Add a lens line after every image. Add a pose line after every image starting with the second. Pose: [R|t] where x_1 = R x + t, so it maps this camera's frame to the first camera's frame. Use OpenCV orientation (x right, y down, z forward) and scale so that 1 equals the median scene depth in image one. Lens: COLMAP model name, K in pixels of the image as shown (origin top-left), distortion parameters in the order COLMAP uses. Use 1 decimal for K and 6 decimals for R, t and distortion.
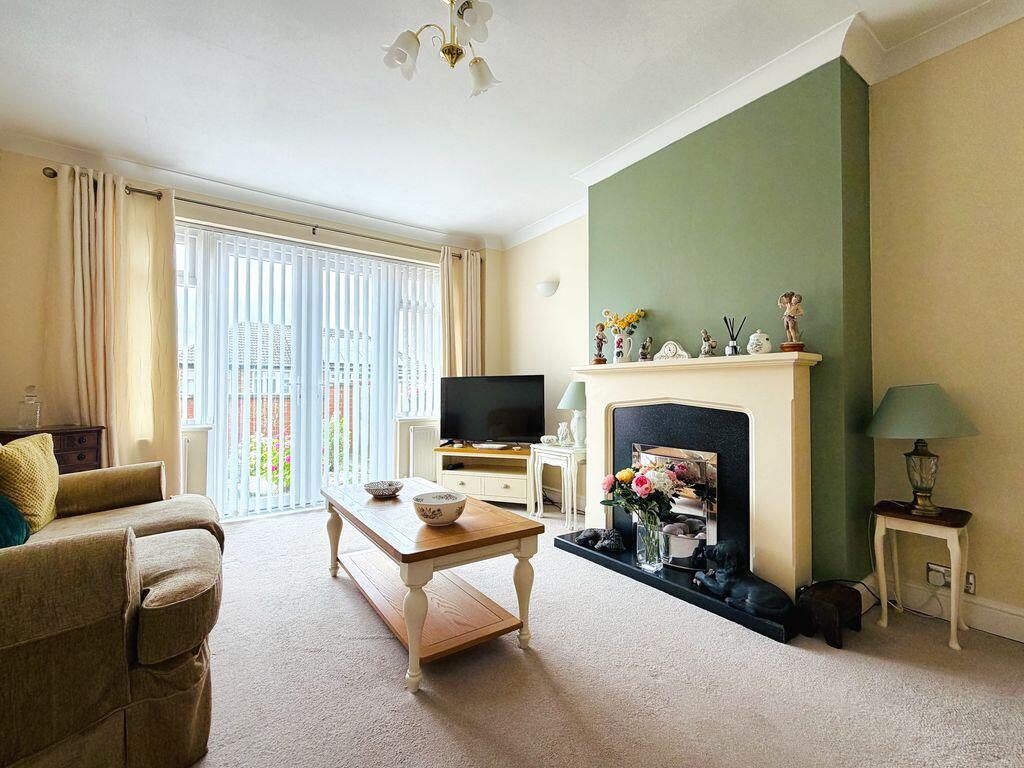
lens RADIAL K [[445.2, 0, 512.0], [0, 445.2, 384.0], [0, 0, 1]] dist [-0.000215, -0.000072]
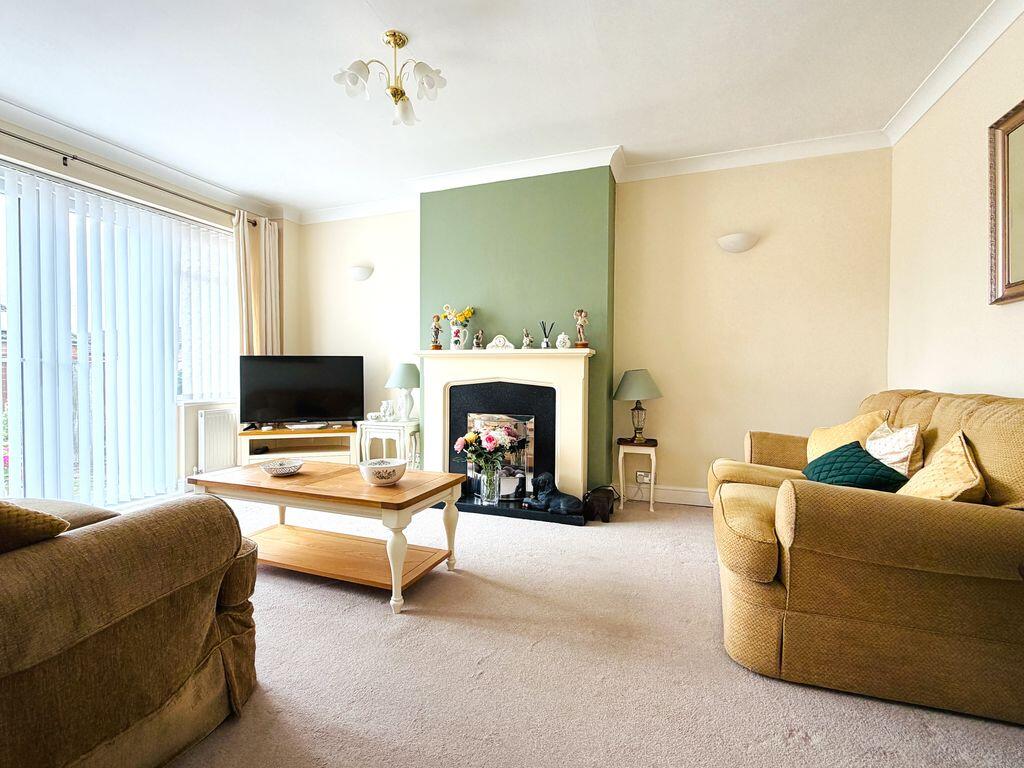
lens RADIAL K [[465.2, 0, 512.0], [0, 465.2, 384.0], [0, 0, 1]] dist [-0.003349, -0.000003]
pose [[0.823752, -0.008008, 0.566894, -0.381737], [-0.015947, 0.999177, 0.037287, -0.001889], [-0.566727, -0.039755, 0.822946, -0.161761]]
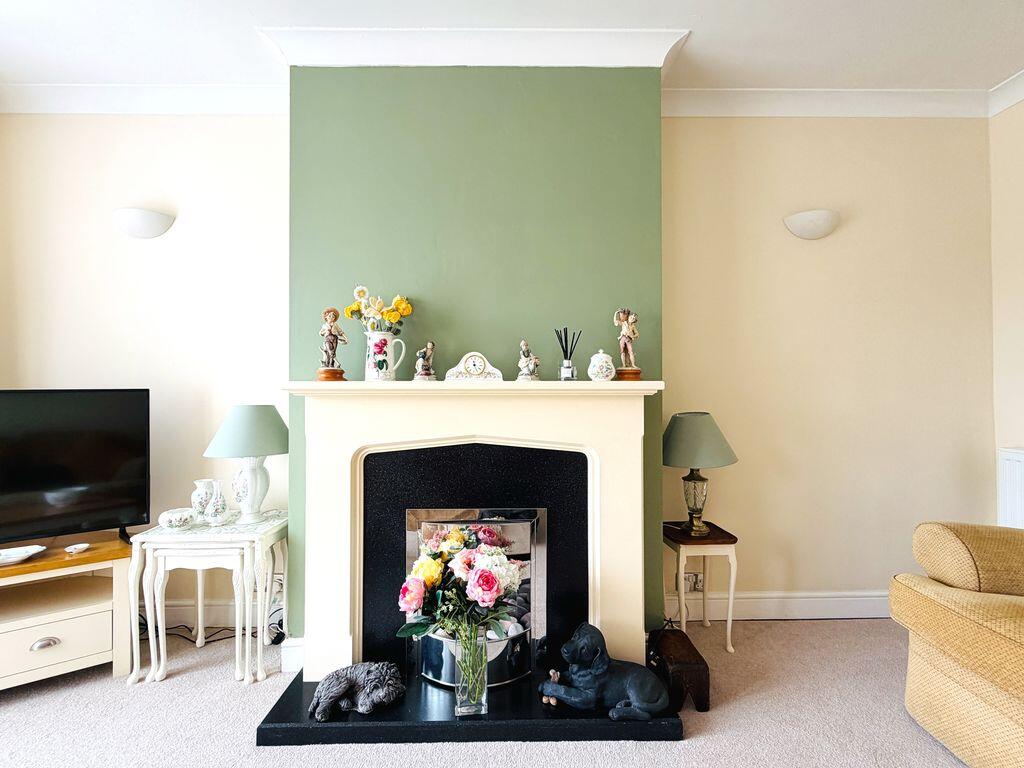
lens RADIAL K [[465.2, 0, 512.0], [0, 465.2, 384.0], [0, 0, 1]] dist [-0.003349, -0.000003]
pose [[0.572916, 0.008929, 0.819565, -0.182729], [-0.012593, 0.999919, -0.002091, -0.044024], [-0.819517, -0.009123, 0.572982, 0.512395]]
